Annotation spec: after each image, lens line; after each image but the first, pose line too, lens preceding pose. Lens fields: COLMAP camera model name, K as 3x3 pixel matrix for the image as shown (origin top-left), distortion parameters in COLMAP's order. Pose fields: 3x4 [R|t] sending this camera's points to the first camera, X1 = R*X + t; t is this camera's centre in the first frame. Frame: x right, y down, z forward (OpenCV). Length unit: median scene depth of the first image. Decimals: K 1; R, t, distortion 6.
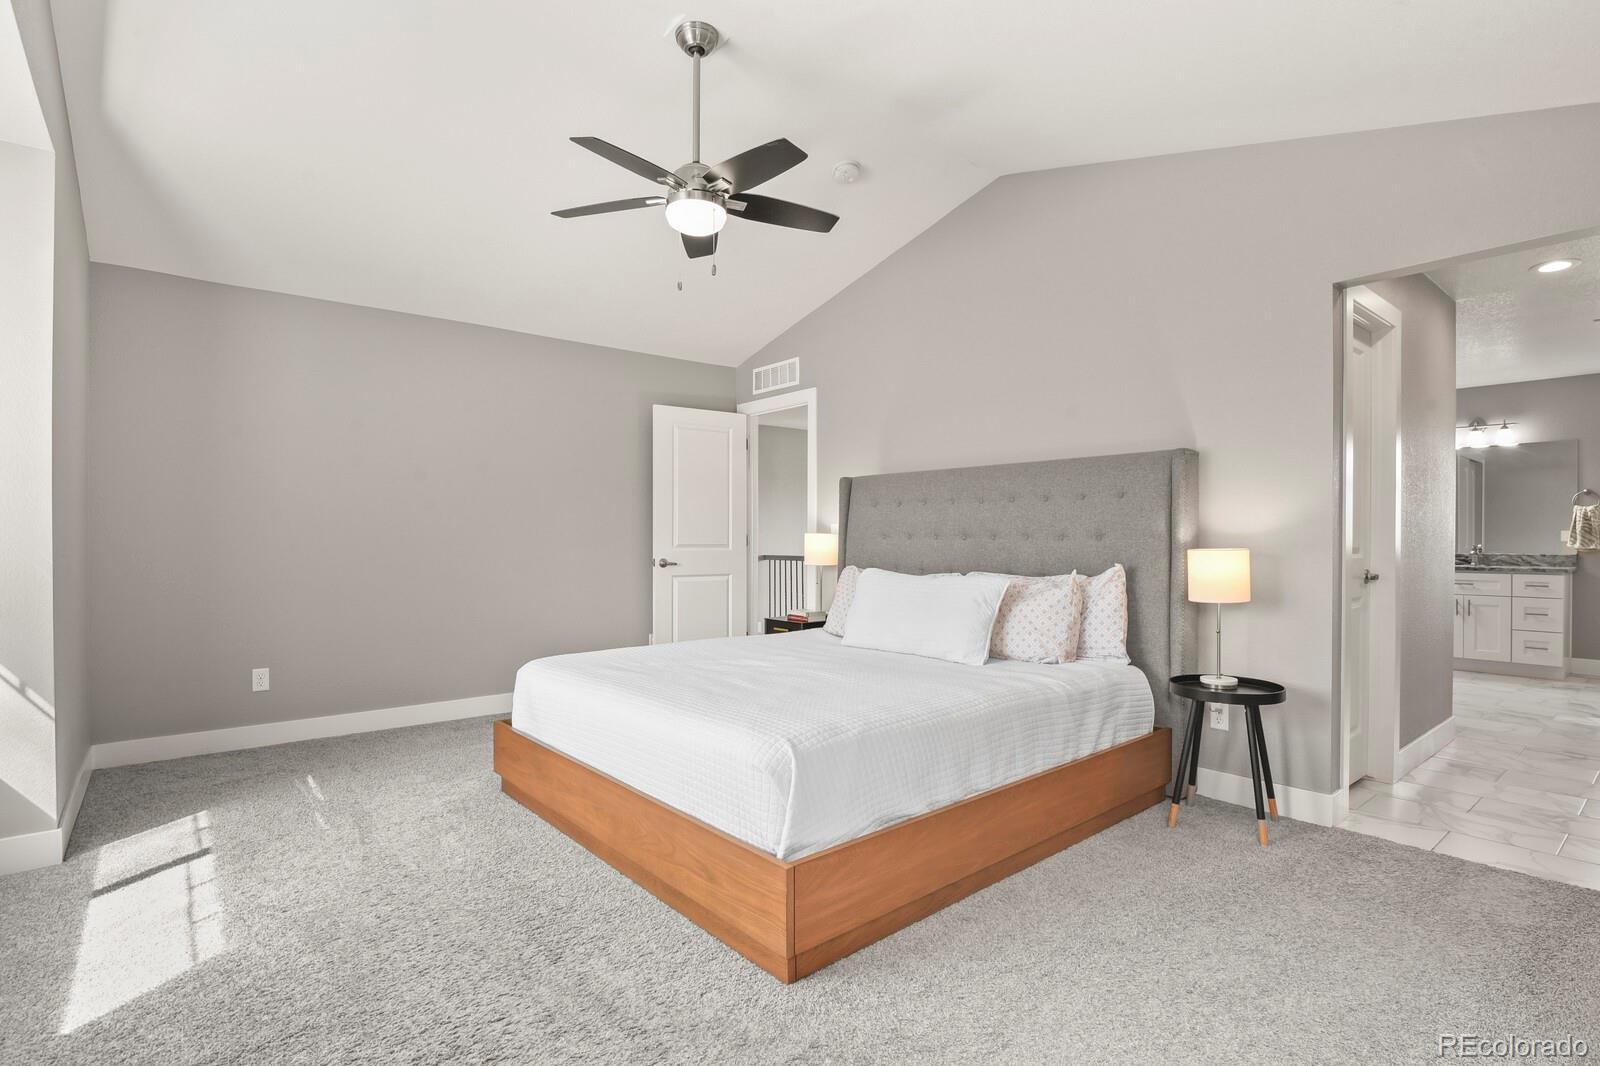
lens RADIAL K [[775.2, 0, 803.8], [0, 775.2, 540.3], [0, 0, 1]] dist [-0.008932, -0.006608]
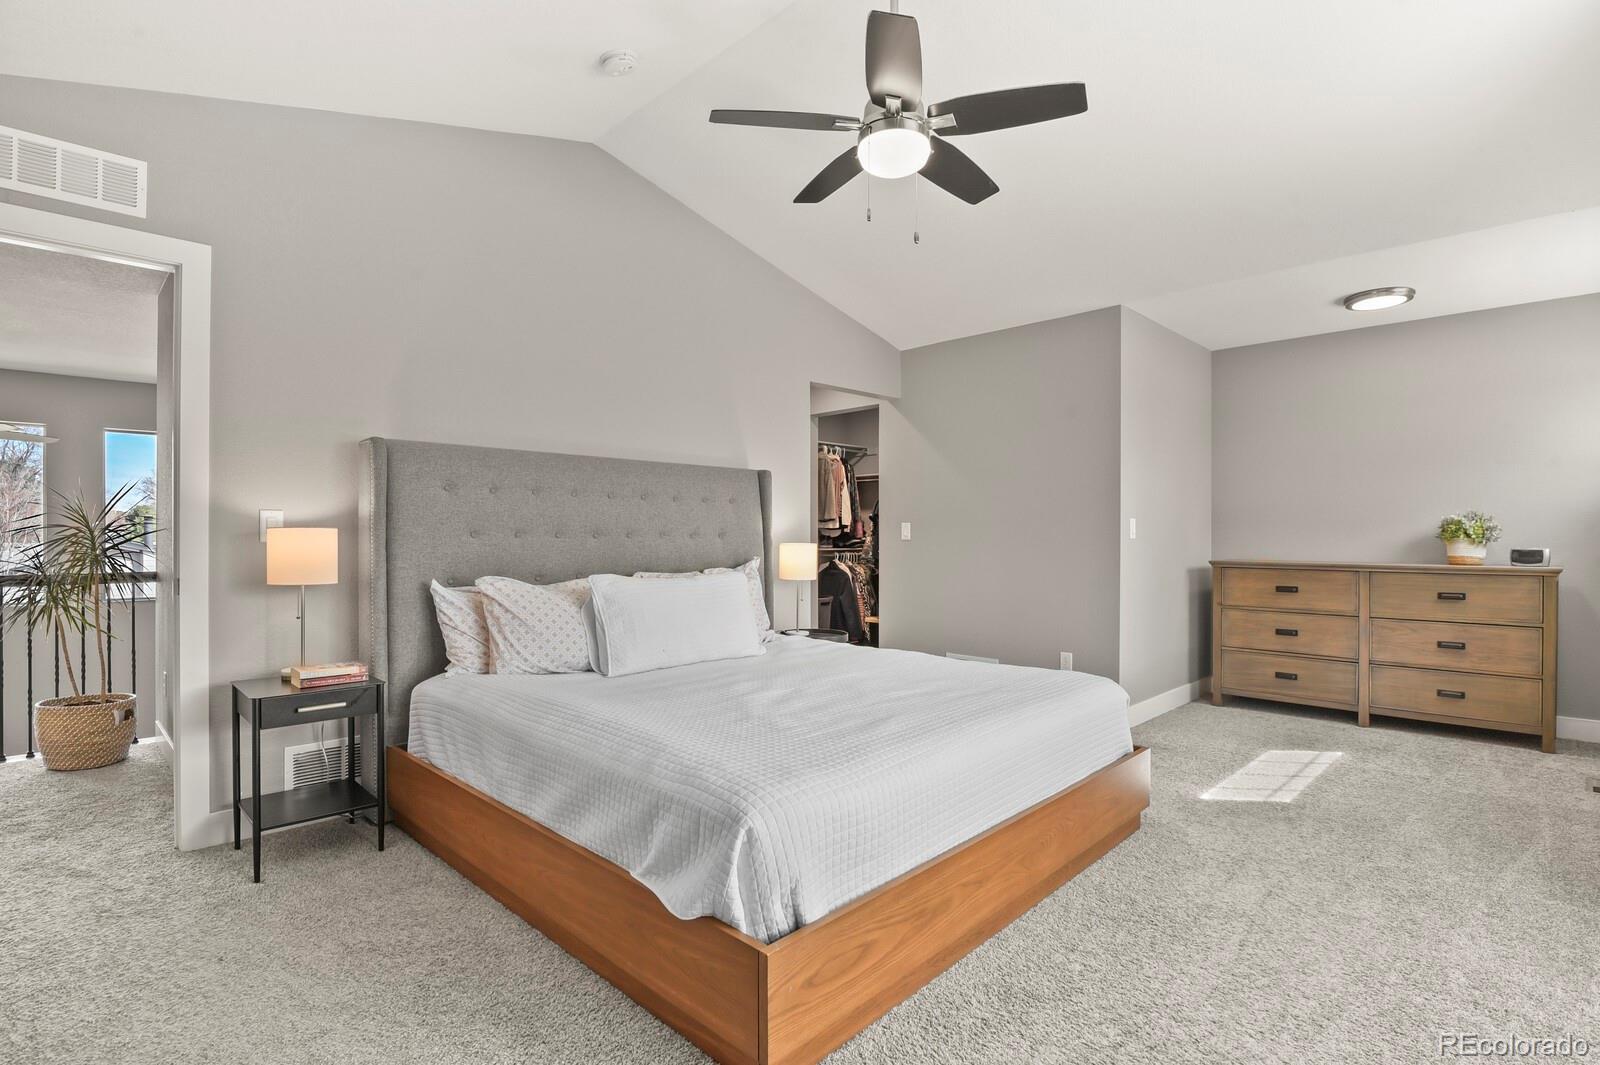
lens RADIAL K [[775.2, 0, 803.8], [0, 775.2, 539.8], [0, 0, 1]] dist [-0.008932, -0.006608]
pose [[-0.073596, -0.009347, 0.997244, -0.673339], [-0.005421, 0.999945, 0.008972, -0.008126], [-0.997273, -0.004746, -0.073642, 0.811009]]
